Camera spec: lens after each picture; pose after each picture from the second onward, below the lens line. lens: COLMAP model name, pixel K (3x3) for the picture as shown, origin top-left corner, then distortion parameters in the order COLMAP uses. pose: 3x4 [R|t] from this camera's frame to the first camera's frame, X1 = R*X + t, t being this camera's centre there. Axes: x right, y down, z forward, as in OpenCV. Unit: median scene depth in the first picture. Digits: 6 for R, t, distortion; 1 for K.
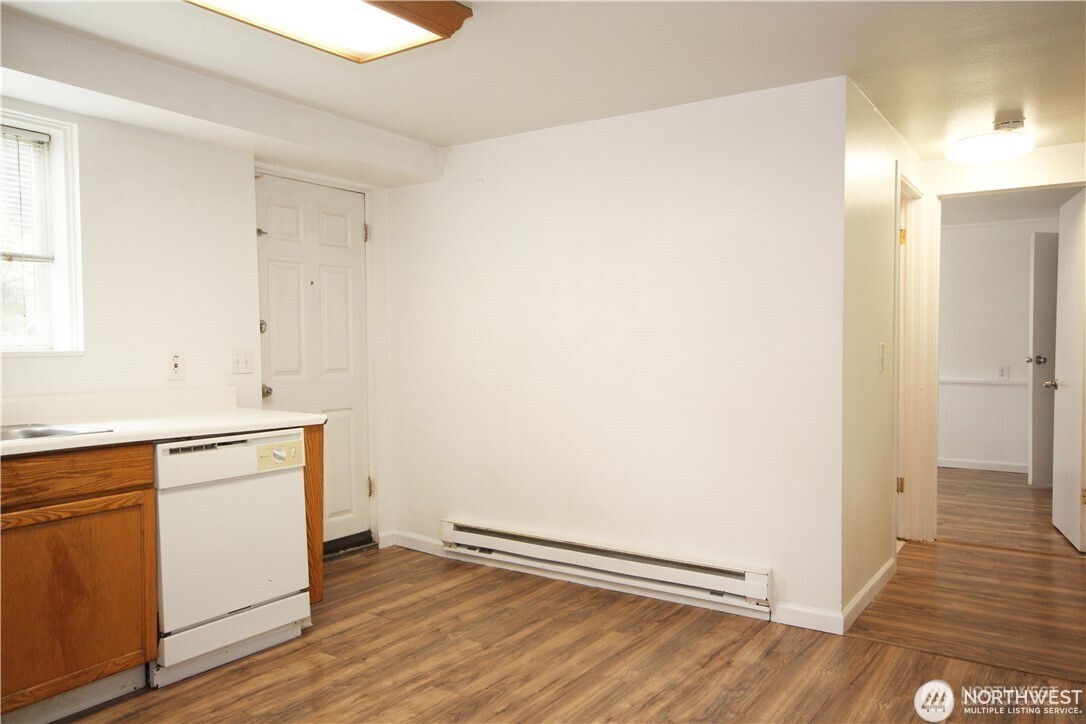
lens RADIAL K [[776.9, 0, 543.0], [0, 776.9, 362.0], [0, 0, 1]] dist [0.003063, 0.003157]
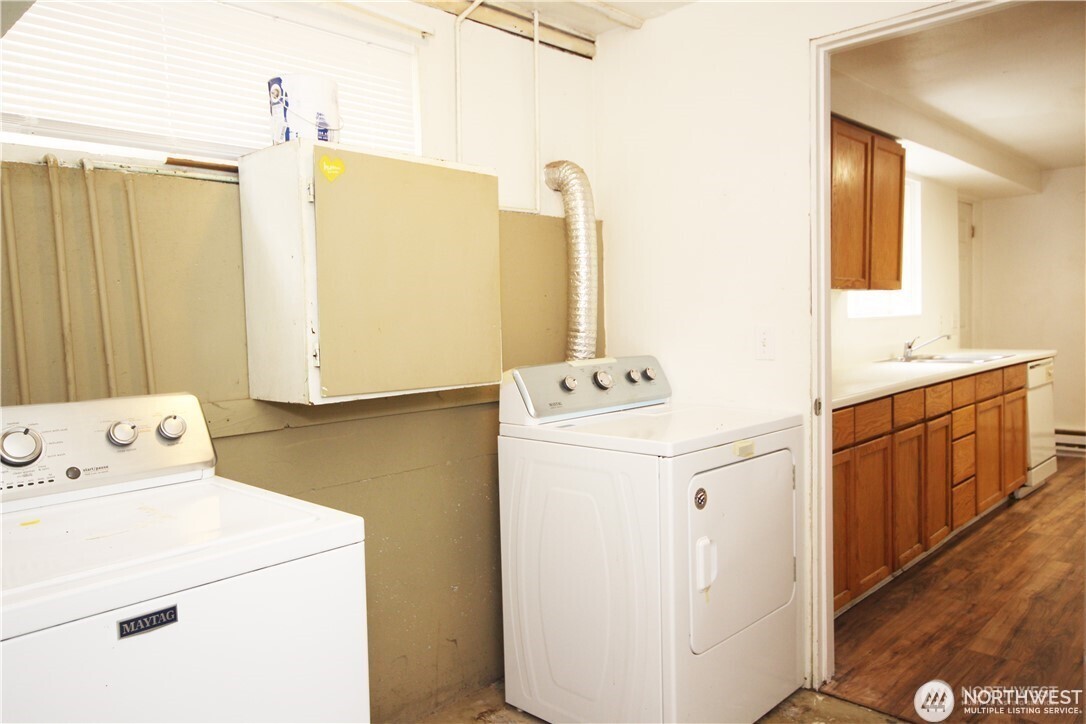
lens RADIAL K [[776.9, 0, 543.0], [0, 776.9, 362.0], [0, 0, 1]] dist [0.003063, 0.003157]
pose [[0.984549, -0.015074, -0.174462, -1.307330], [0.021087, 0.999244, 0.032662, 0.020923], [0.173837, -0.035837, 0.984122, -0.980995]]
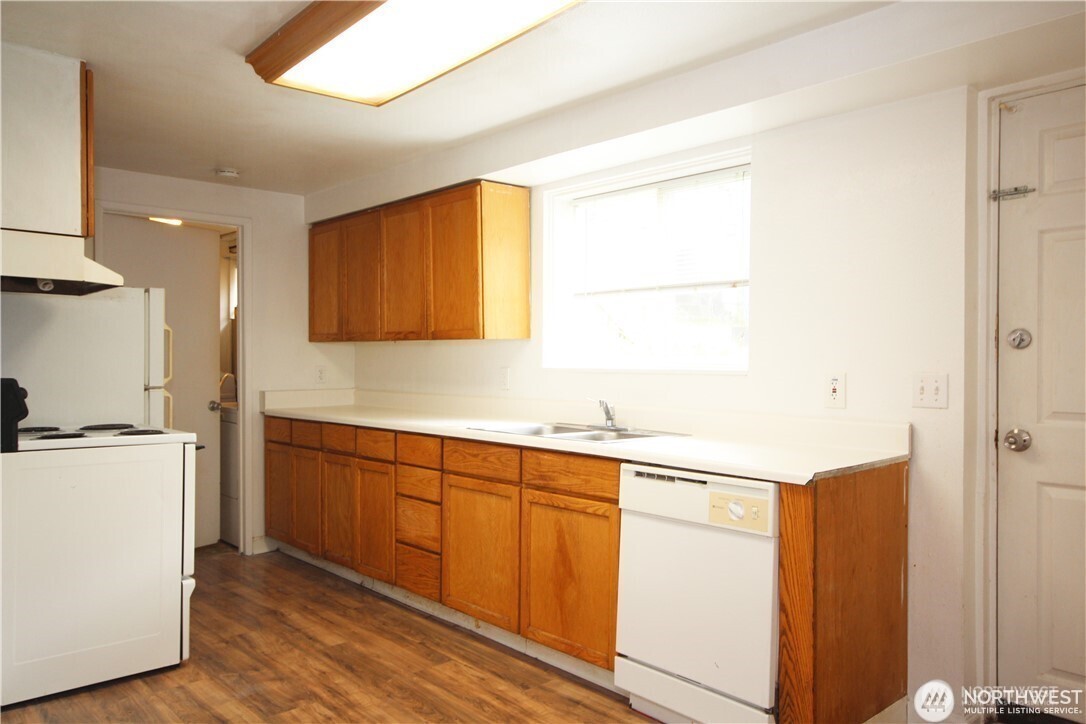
lens RADIAL K [[776.9, 0, 543.0], [0, 776.9, 362.0], [0, 0, 1]] dist [0.003063, 0.003157]
pose [[-0.219116, 0.007847, -0.975667, 0.523392], [-0.025729, 0.999573, 0.013817, -0.037758], [0.975359, 0.028131, -0.218821, 1.137812]]
